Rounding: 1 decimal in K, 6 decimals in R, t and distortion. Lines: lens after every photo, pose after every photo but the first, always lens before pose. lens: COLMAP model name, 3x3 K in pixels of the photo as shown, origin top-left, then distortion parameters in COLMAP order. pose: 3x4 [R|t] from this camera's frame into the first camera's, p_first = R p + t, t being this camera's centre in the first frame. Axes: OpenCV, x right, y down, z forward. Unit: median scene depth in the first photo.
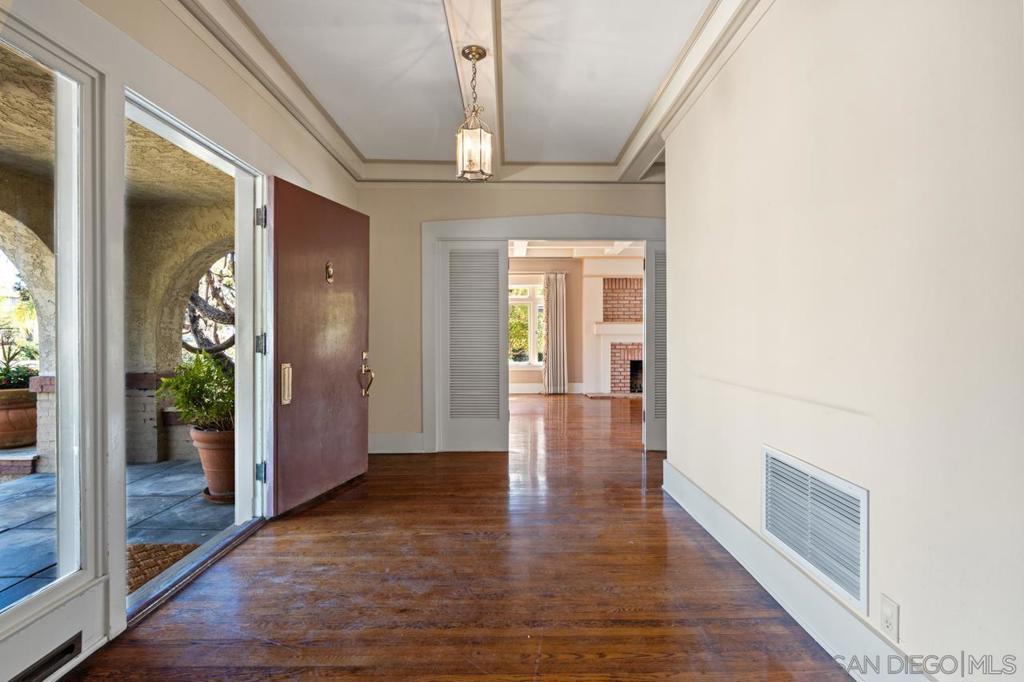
lens RADIAL K [[502.5, 0, 512.0], [0, 502.5, 341.0], [0, 0, 1]] dist [-0.000148, 0.000028]
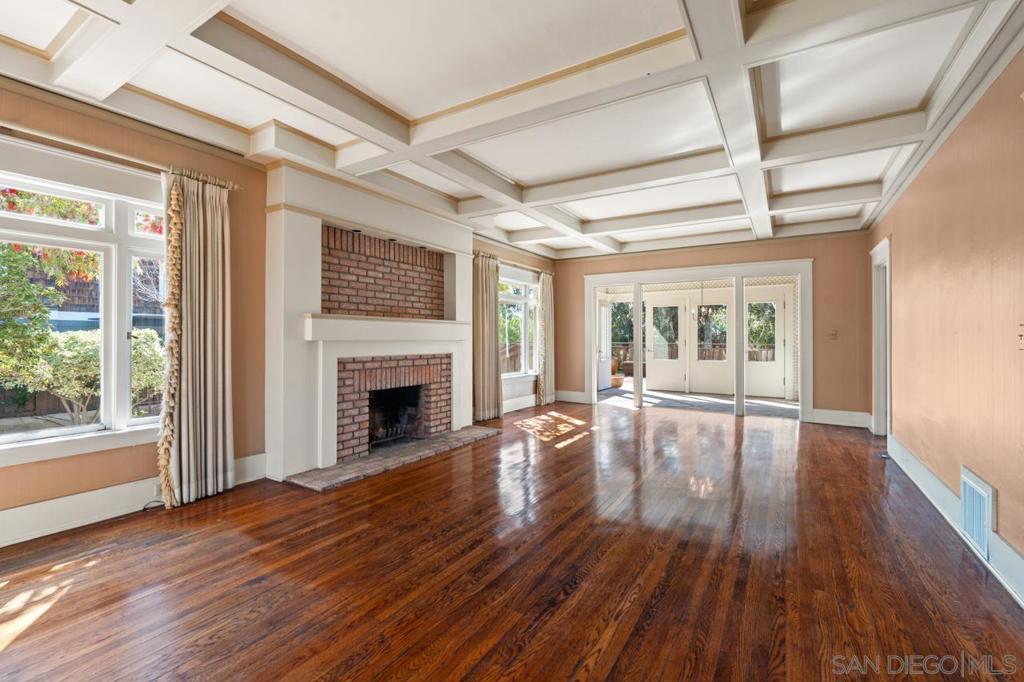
lens RADIAL K [[449.8, 0, 512.2], [0, 449.8, 333.9], [0, 0, 1]] dist [-0.000958, -0.000055]
pose [[0.532002, 0.011520, 0.846665, -0.077495], [0.002733, 0.999879, -0.015322, -0.012734], [-0.846739, 0.010465, 0.531906, 0.629778]]
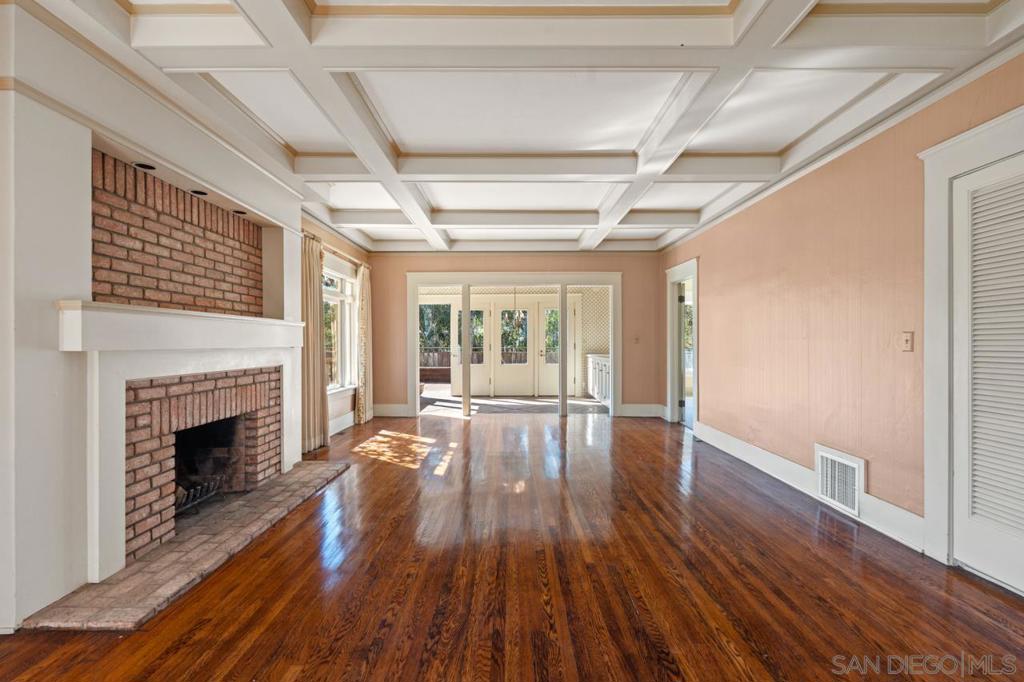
lens RADIAL K [[457.5, 0, 512.0], [0, 457.5, 341.0], [0, 0, 1]] dist [-0.002742, 0.000114]
pose [[0.006406, 0.005383, 0.999965, -0.050556], [0.009933, 0.999936, -0.005446, -0.015170], [-0.999930, 0.009968, 0.006352, 0.785835]]
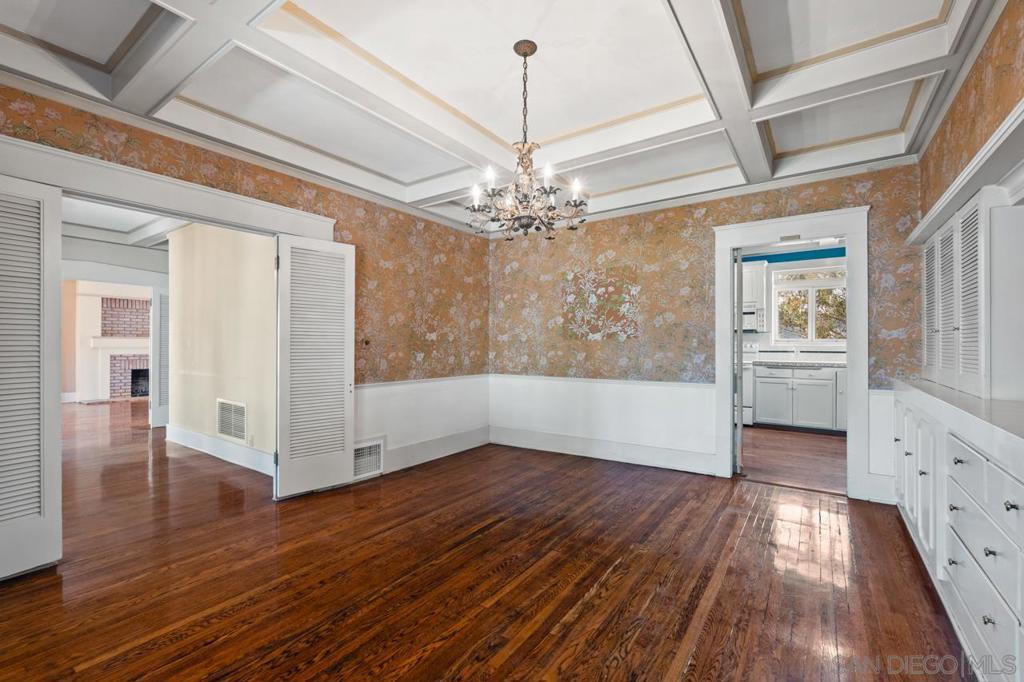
lens RADIAL K [[457.5, 0, 512.0], [0, 457.5, 341.0], [0, 0, 1]] dist [-0.002742, 0.000114]
pose [[0.585163, 0.007557, 0.810881, -0.110901], [0.006030, 0.999888, -0.013669, -0.008213], [-0.810893, 0.012888, 0.585052, -0.350419]]
